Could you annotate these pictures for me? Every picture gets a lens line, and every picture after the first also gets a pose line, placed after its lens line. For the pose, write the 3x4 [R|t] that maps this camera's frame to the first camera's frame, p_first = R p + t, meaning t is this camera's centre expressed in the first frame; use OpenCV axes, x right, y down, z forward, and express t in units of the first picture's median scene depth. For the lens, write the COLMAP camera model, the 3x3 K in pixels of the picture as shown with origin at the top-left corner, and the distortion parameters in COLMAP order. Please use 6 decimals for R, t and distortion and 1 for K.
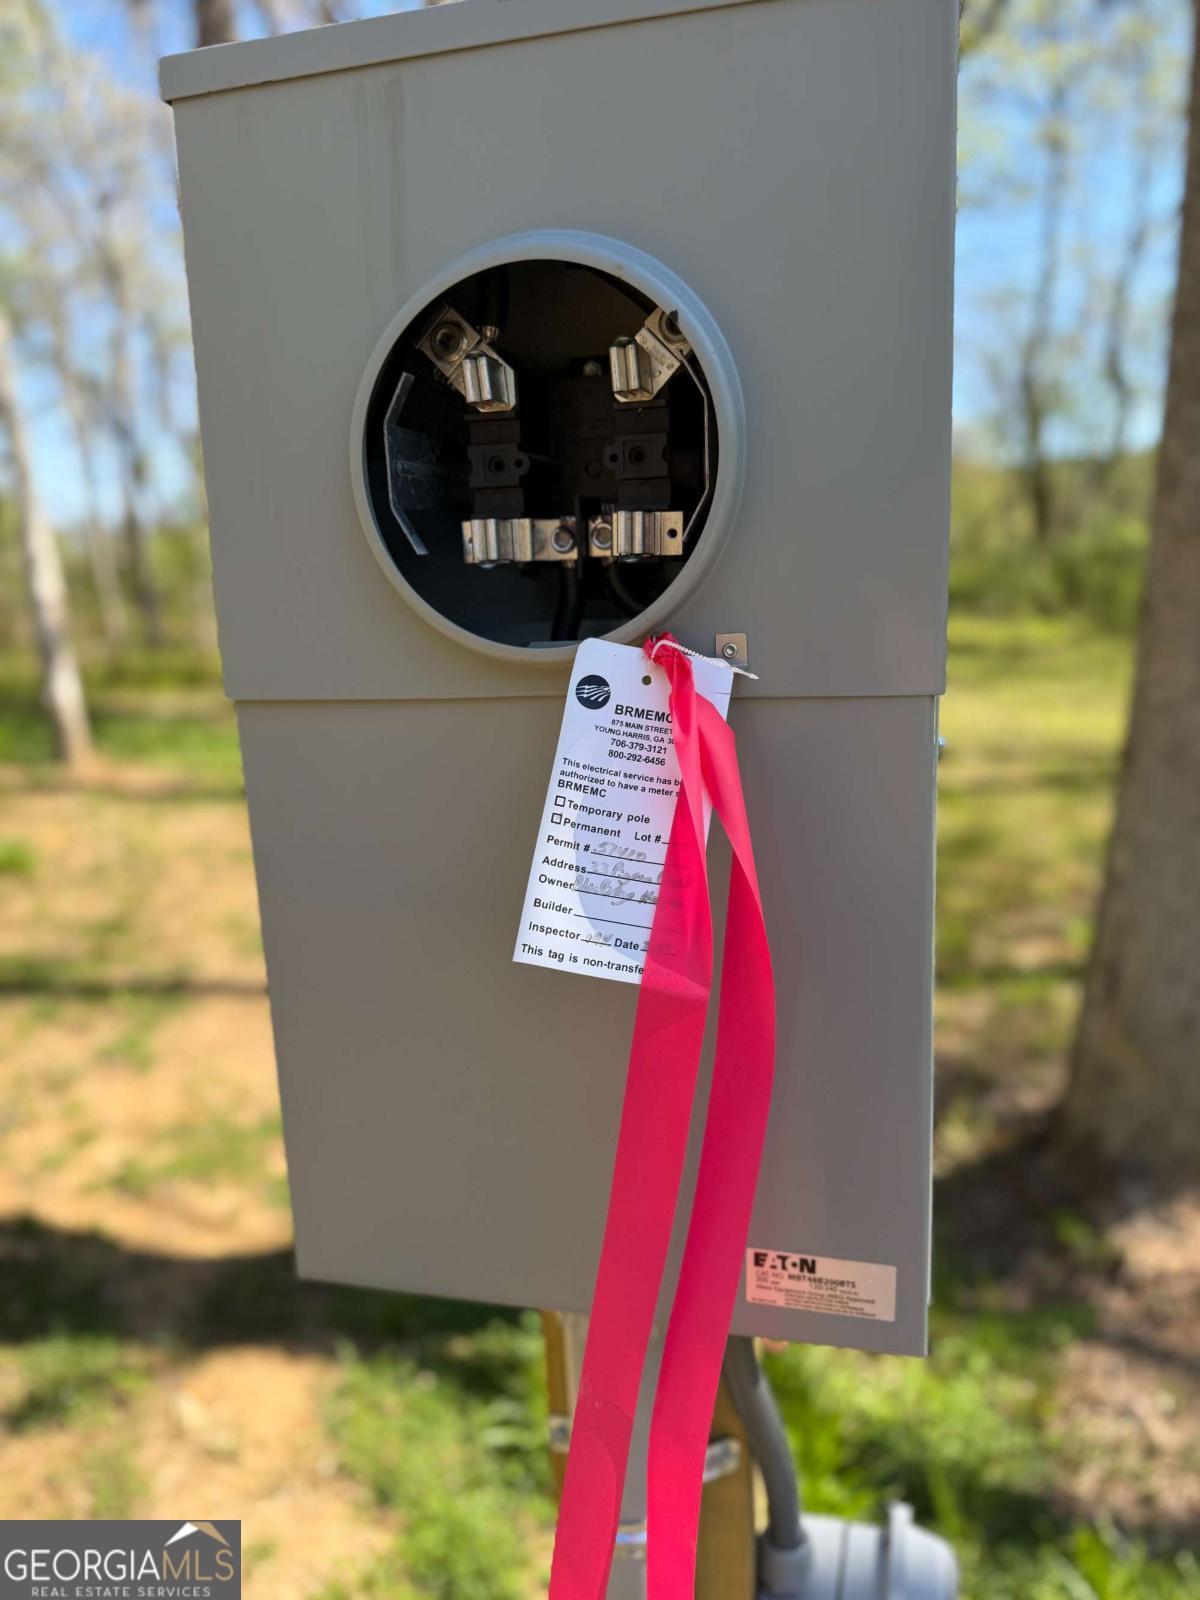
lens RADIAL K [[1122.4, 0, 600.0], [0, 1122.4, 800.0], [0, 0, 1]] dist [-0.000562, -0.000695]
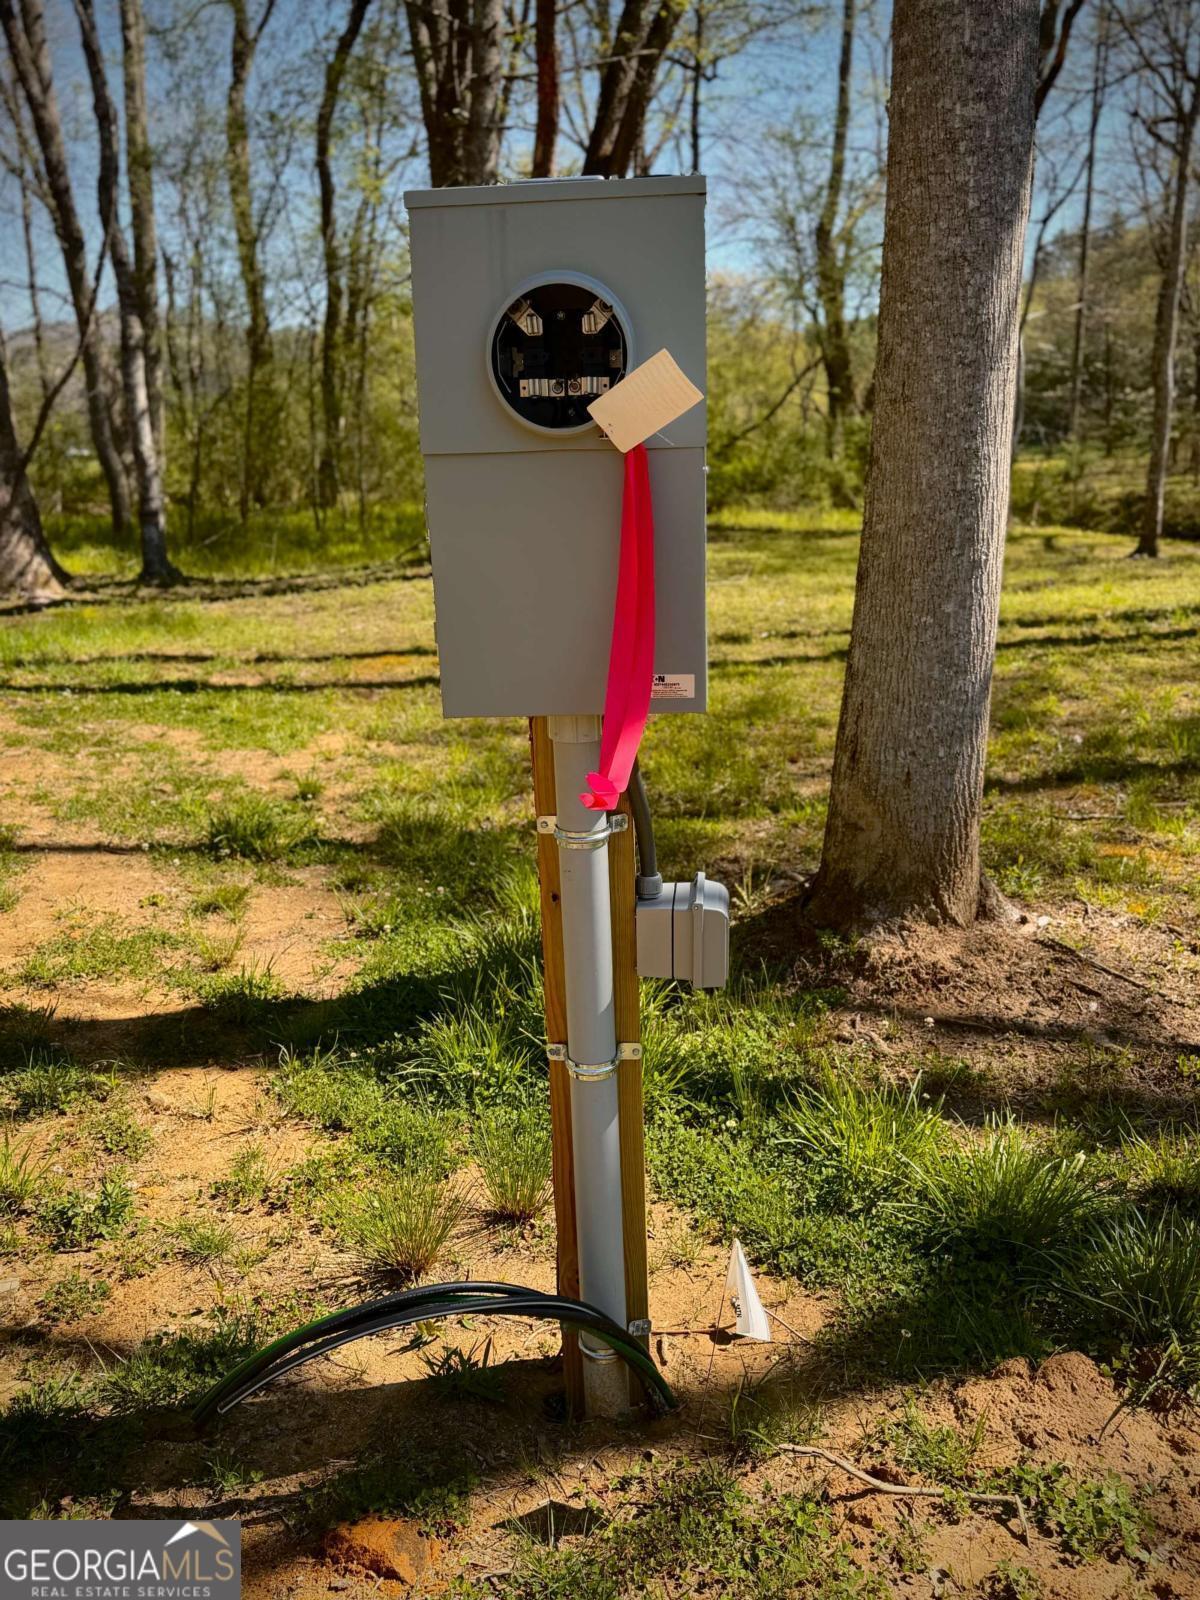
lens RADIAL K [[1283.8, 0, 603.7], [0, 1283.8, 774.7], [0, 0, 1]] dist [0.075938, -0.220252]
pose [[0.981040, -0.041620, 0.189286, -0.511003], [0.033292, 0.998342, 0.046967, 0.495178], [-0.190927, -0.039775, 0.980798, -1.868608]]
